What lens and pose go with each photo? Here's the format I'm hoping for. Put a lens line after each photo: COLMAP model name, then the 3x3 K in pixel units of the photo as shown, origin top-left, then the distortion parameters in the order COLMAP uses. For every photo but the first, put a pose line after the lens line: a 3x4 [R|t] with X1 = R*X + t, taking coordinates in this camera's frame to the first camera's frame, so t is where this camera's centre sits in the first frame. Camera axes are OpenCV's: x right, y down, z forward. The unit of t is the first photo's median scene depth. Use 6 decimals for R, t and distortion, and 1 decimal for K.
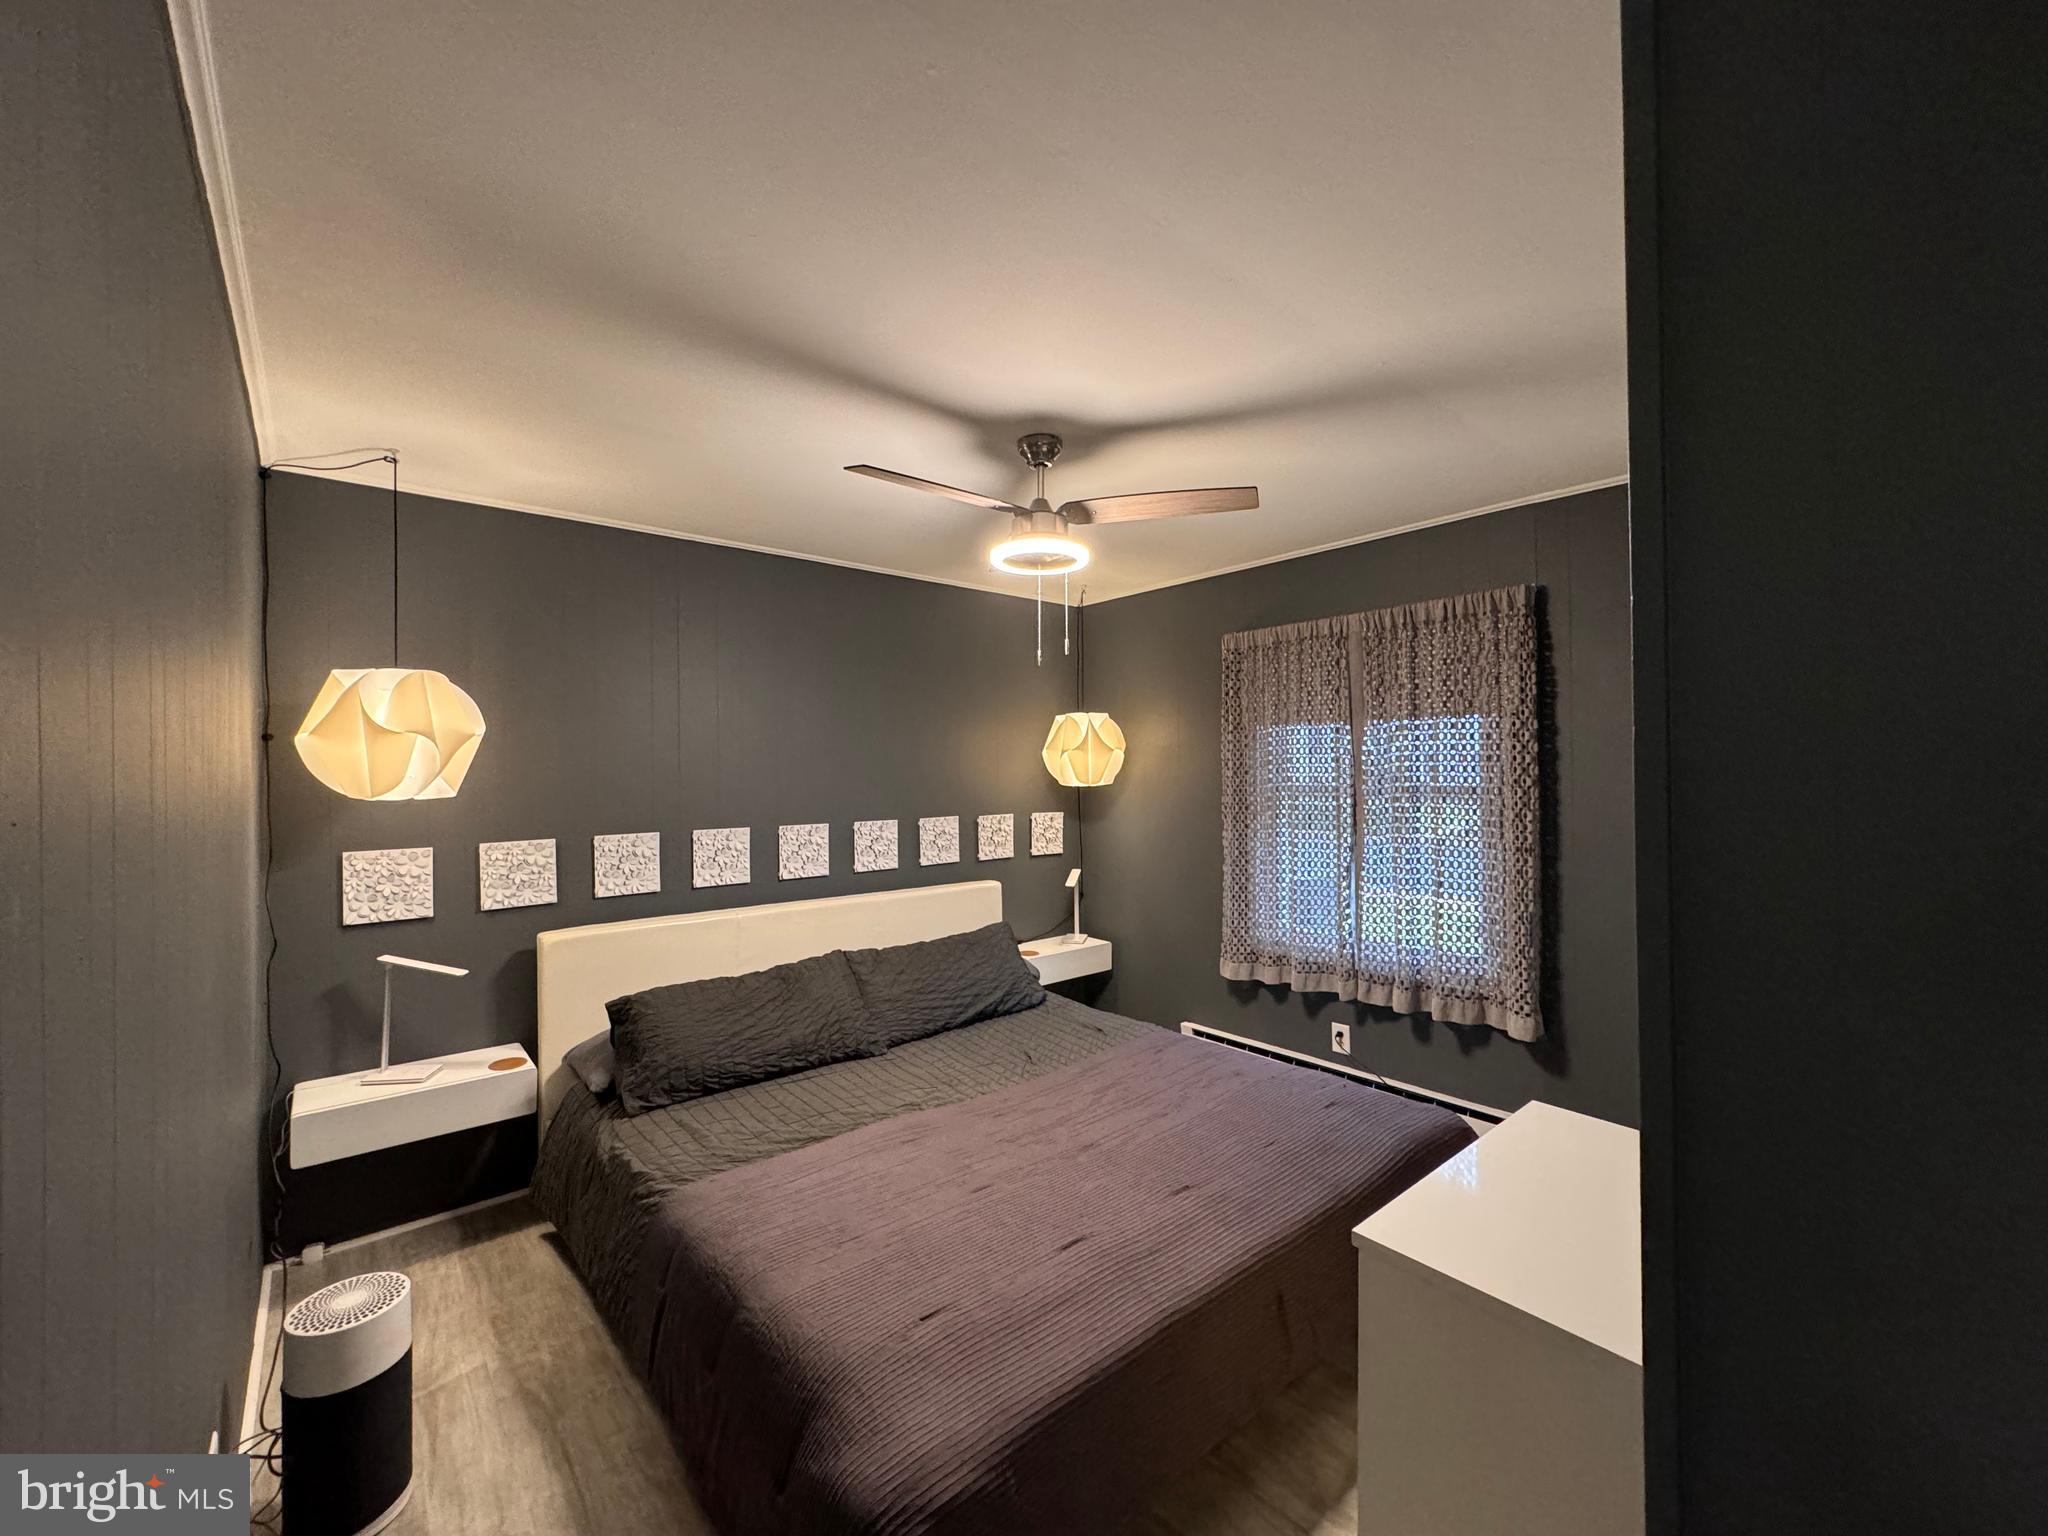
lens RADIAL K [[812.9, 0, 1023.5], [0, 812.9, 769.5], [0, 0, 1]] dist [-0.000950, 0.000317]
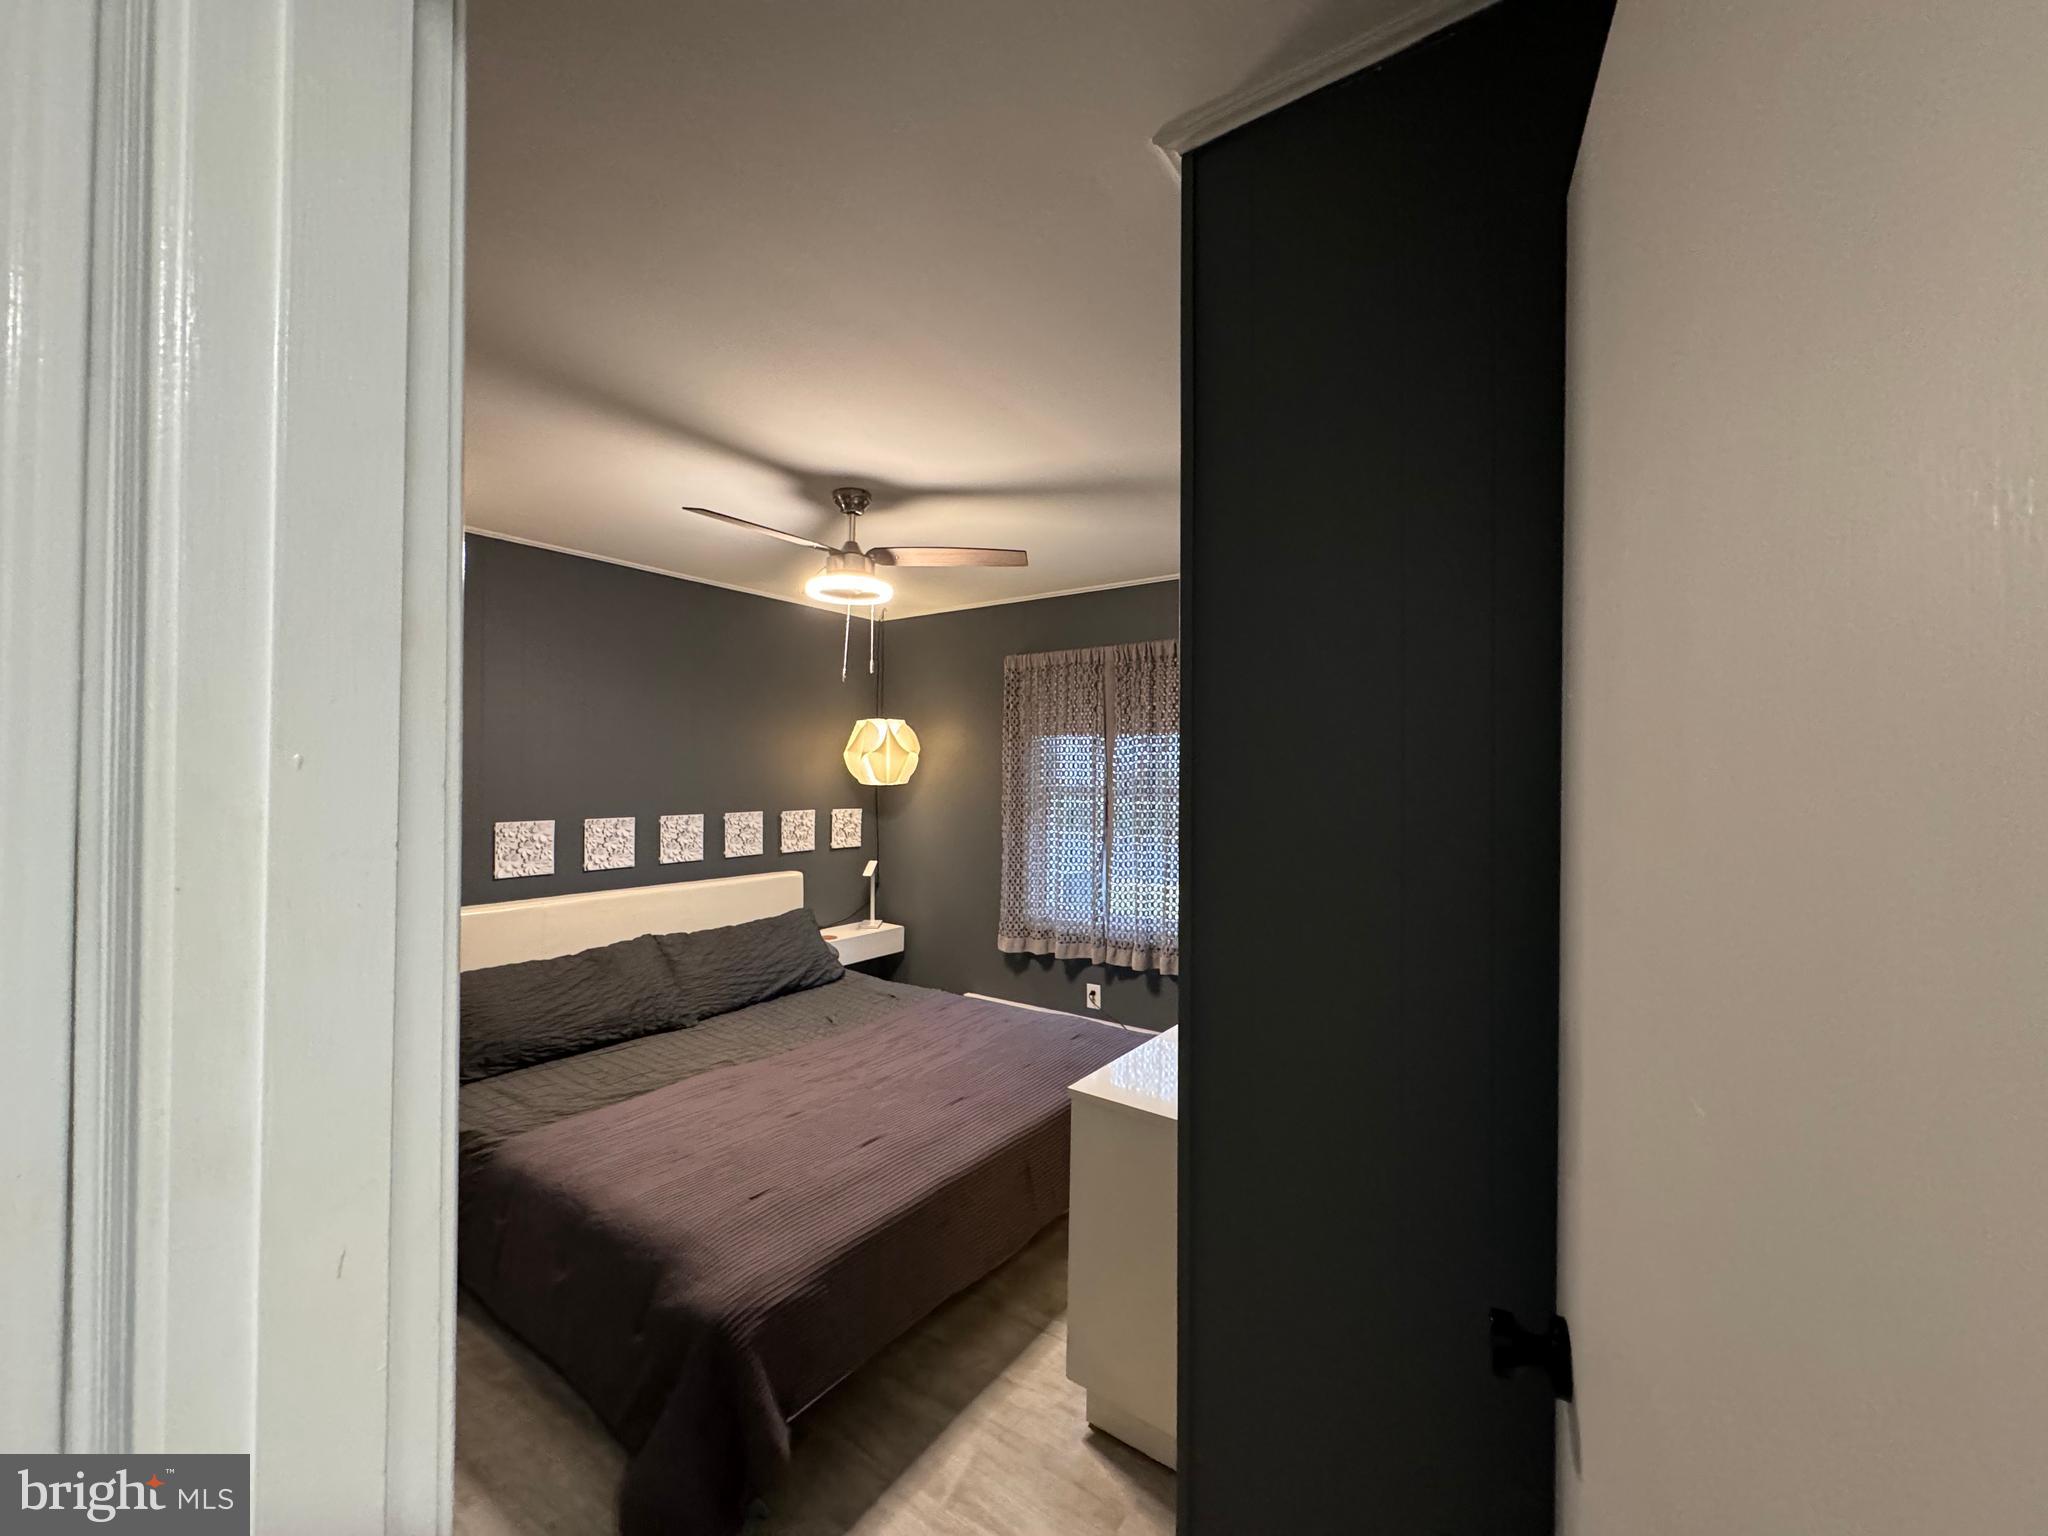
lens RADIAL K [[812.9, 0, 1023.5], [0, 812.9, 769.5], [0, 0, 1]] dist [-0.000950, 0.000317]
pose [[0.968414, 0.017923, 0.248703, -0.018037], [-0.017436, 0.999839, -0.004161, 0.000622], [-0.248738, -0.000307, 0.968571, -0.152784]]
